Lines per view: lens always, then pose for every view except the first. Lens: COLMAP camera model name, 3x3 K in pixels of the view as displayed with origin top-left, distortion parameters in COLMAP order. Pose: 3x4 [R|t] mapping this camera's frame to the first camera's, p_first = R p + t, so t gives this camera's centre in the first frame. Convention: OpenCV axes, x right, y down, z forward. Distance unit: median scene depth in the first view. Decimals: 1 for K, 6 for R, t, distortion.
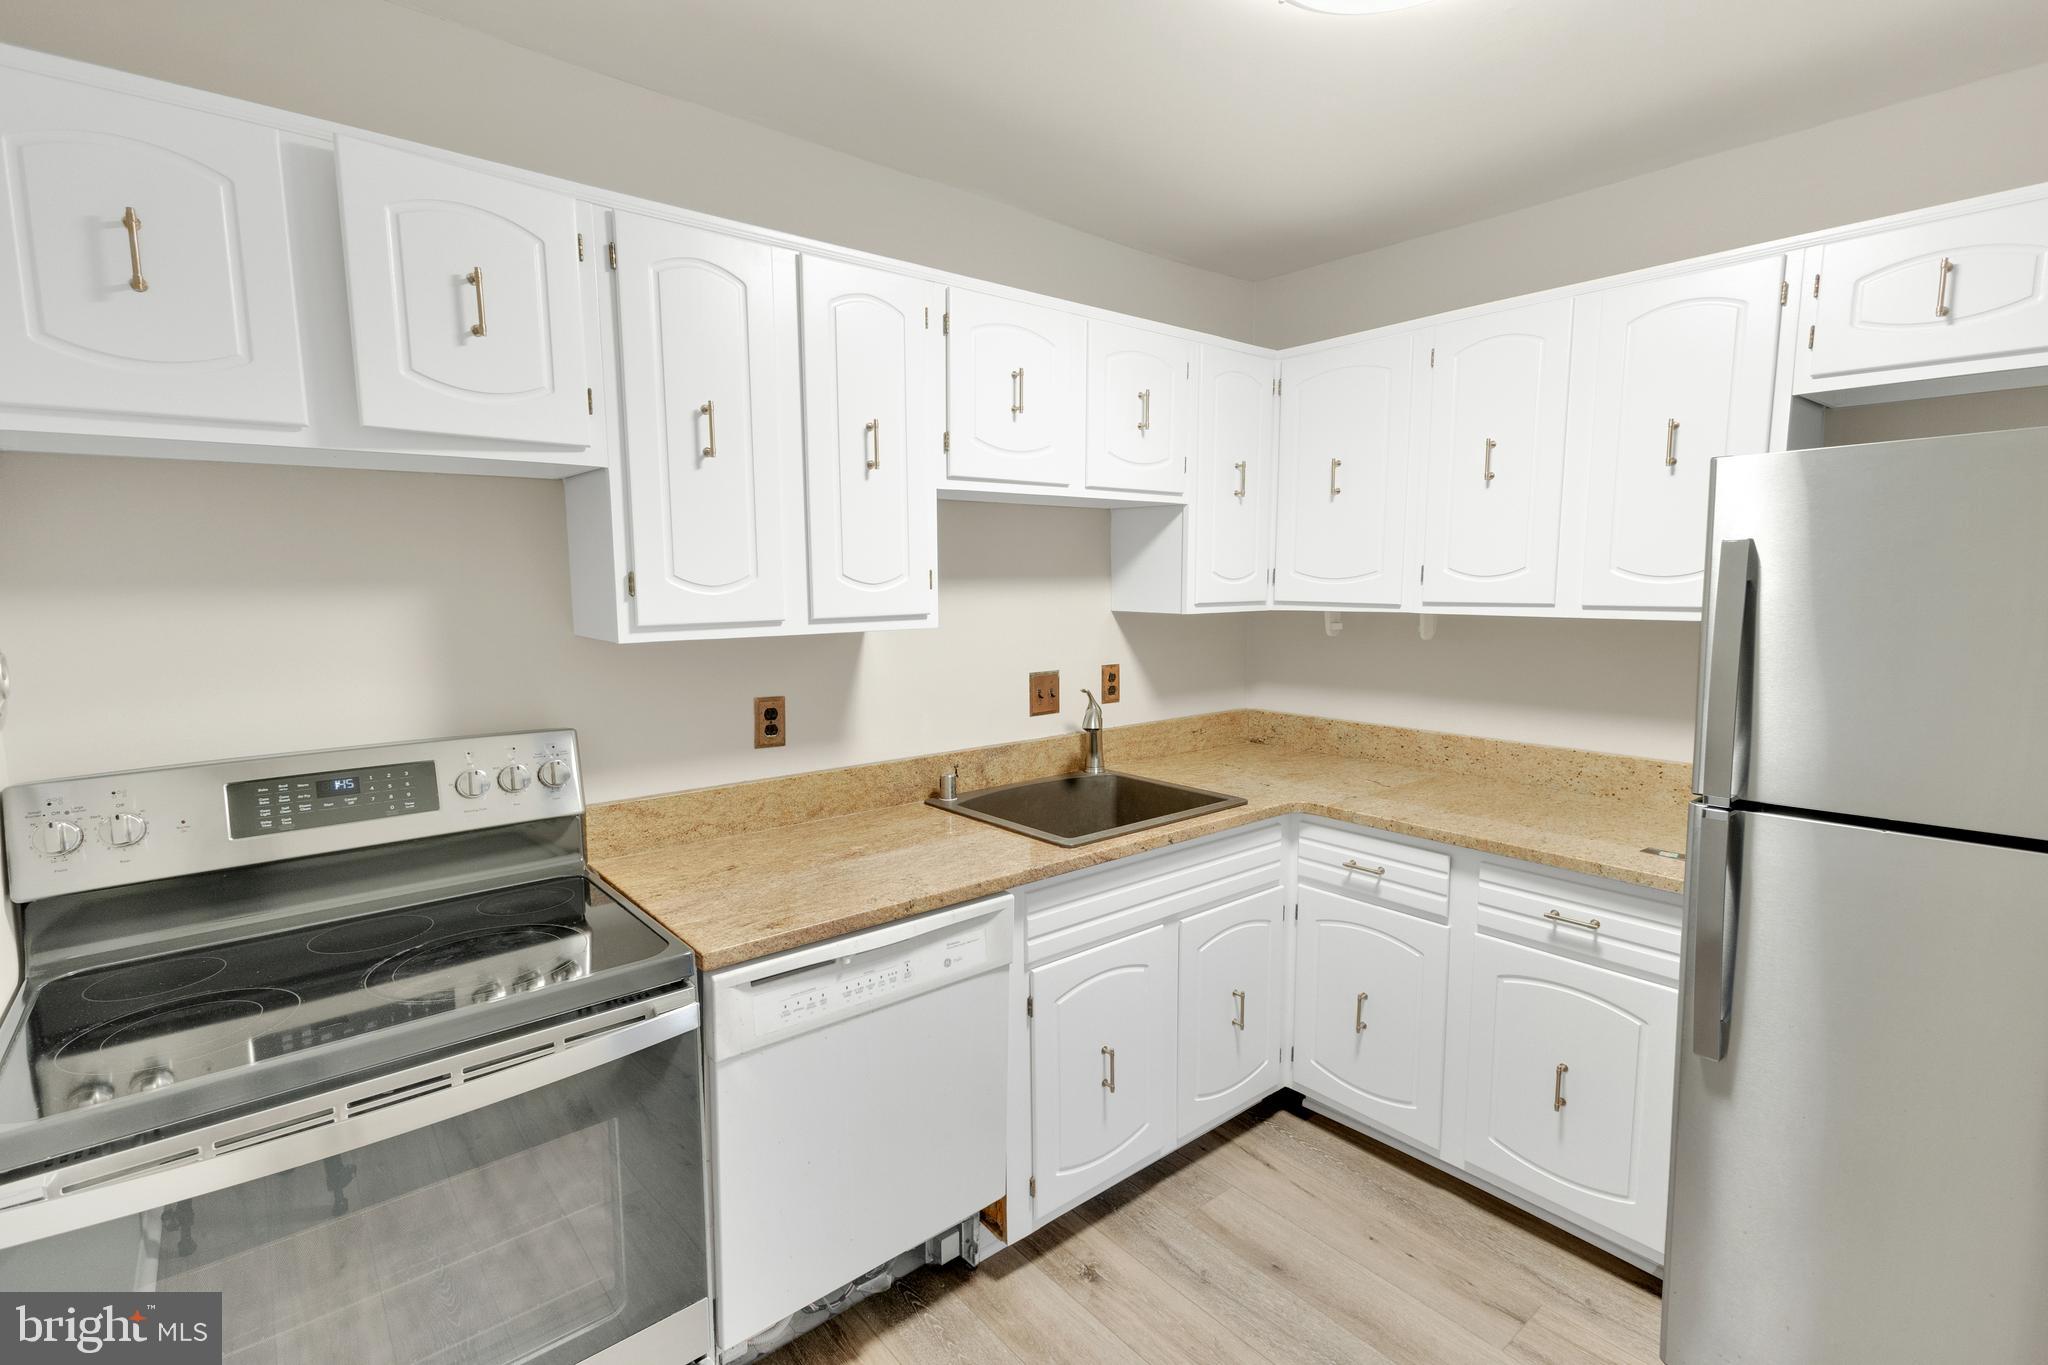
lens RADIAL K [[943.2, 0, 1019.3], [0, 943.2, 680.8], [0, 0, 1]] dist [0.010530, 0.000186]
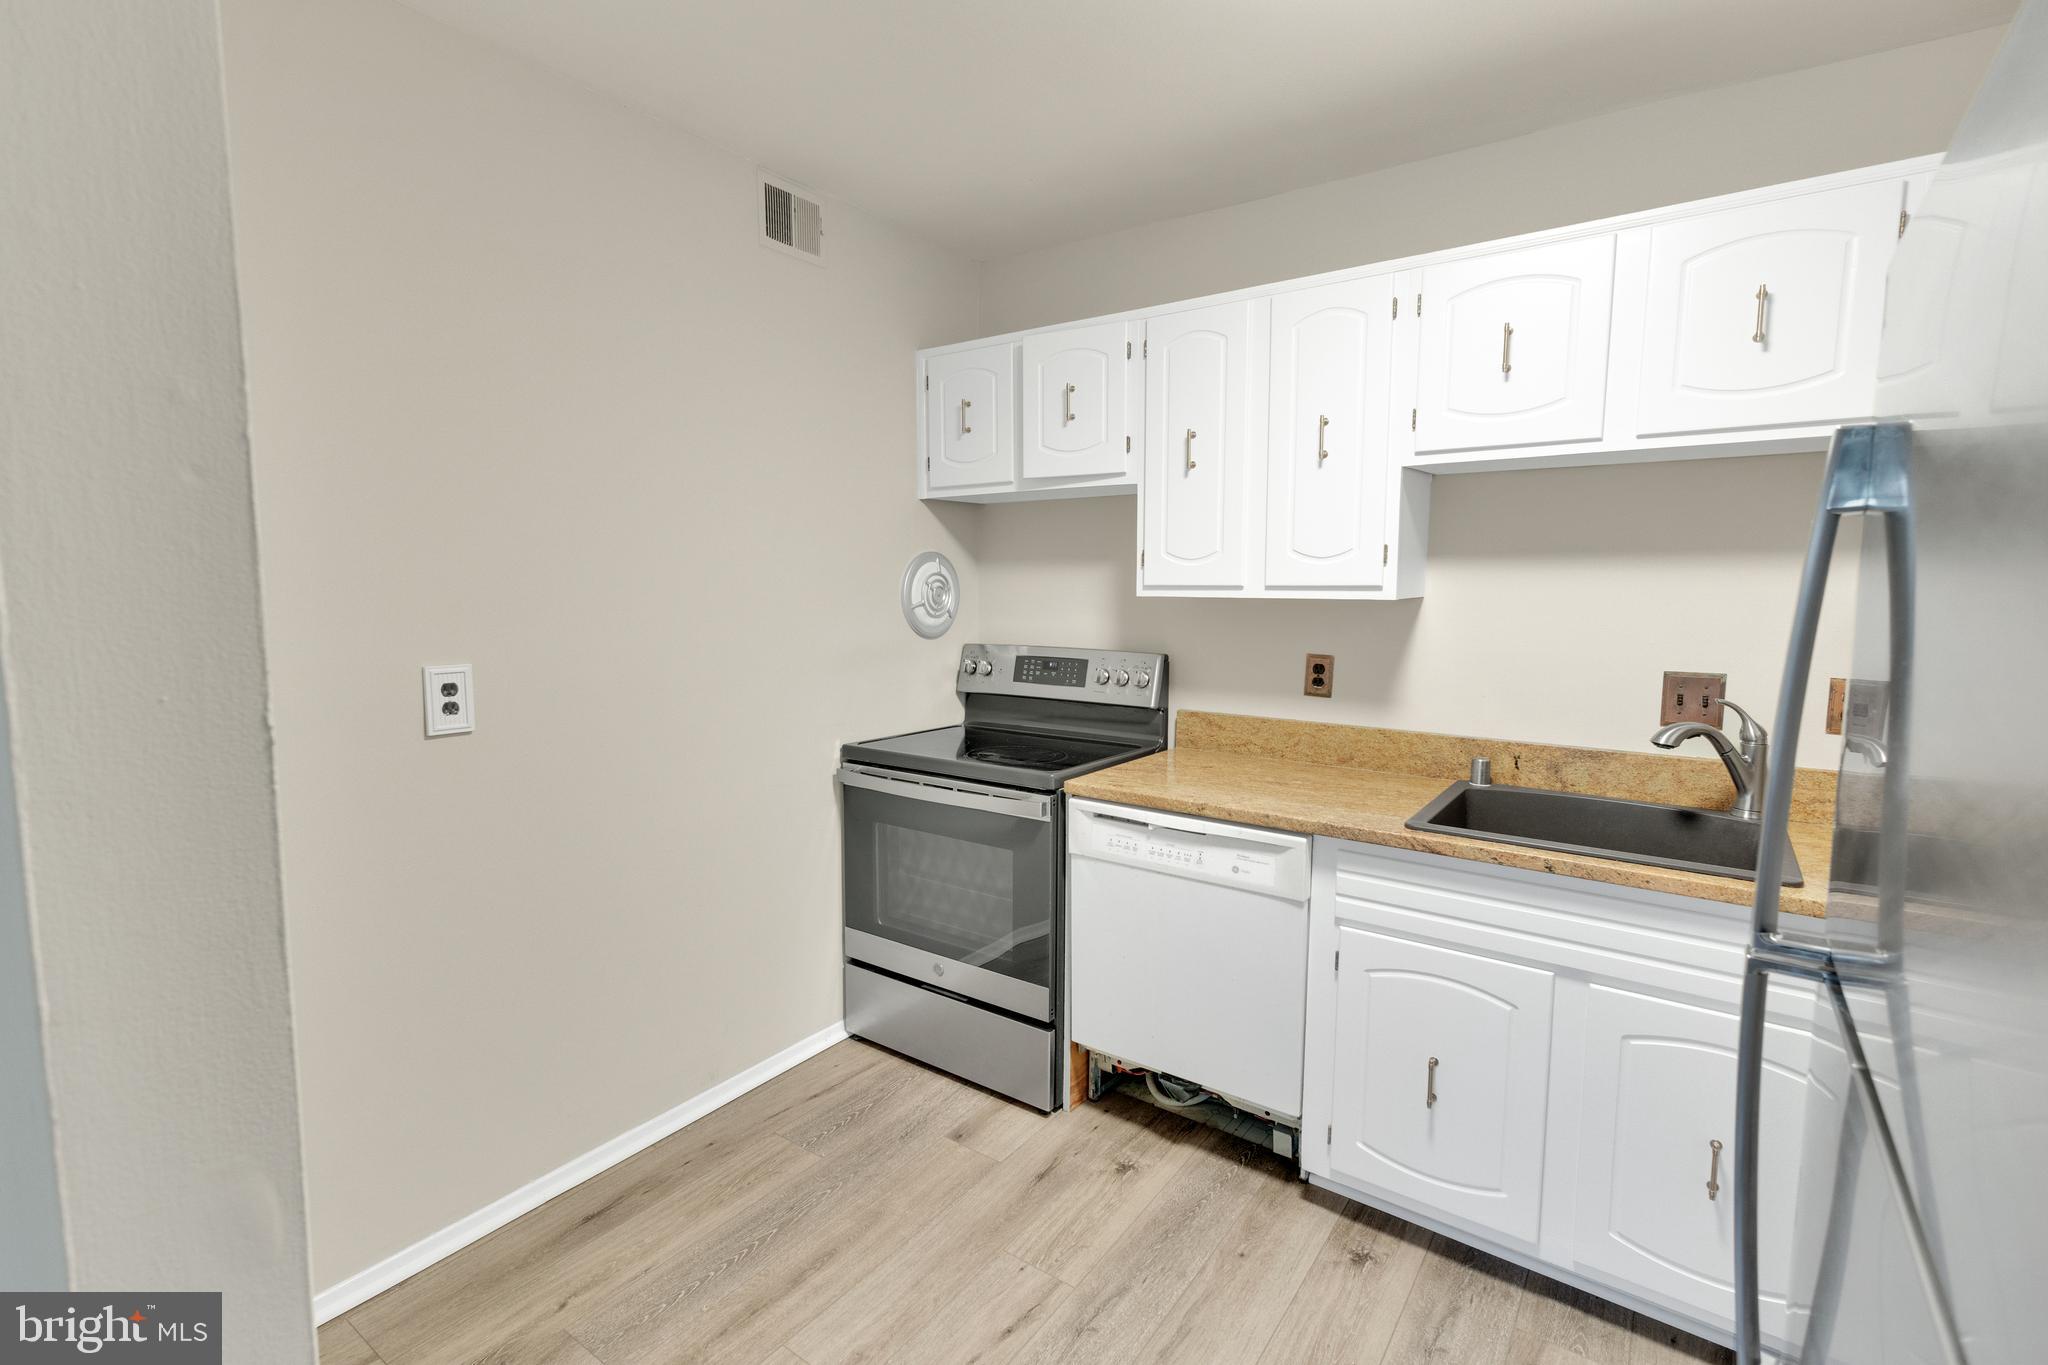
lens RADIAL K [[943.2, 0, 1019.3], [0, 943.2, 680.8], [0, 0, 1]] dist [0.010530, 0.000186]
pose [[0.244065, 0.109867, -0.963515, 0.869191], [-0.111352, 0.990165, 0.084699, -0.009746], [0.963345, 0.086617, 0.253898, 0.358215]]
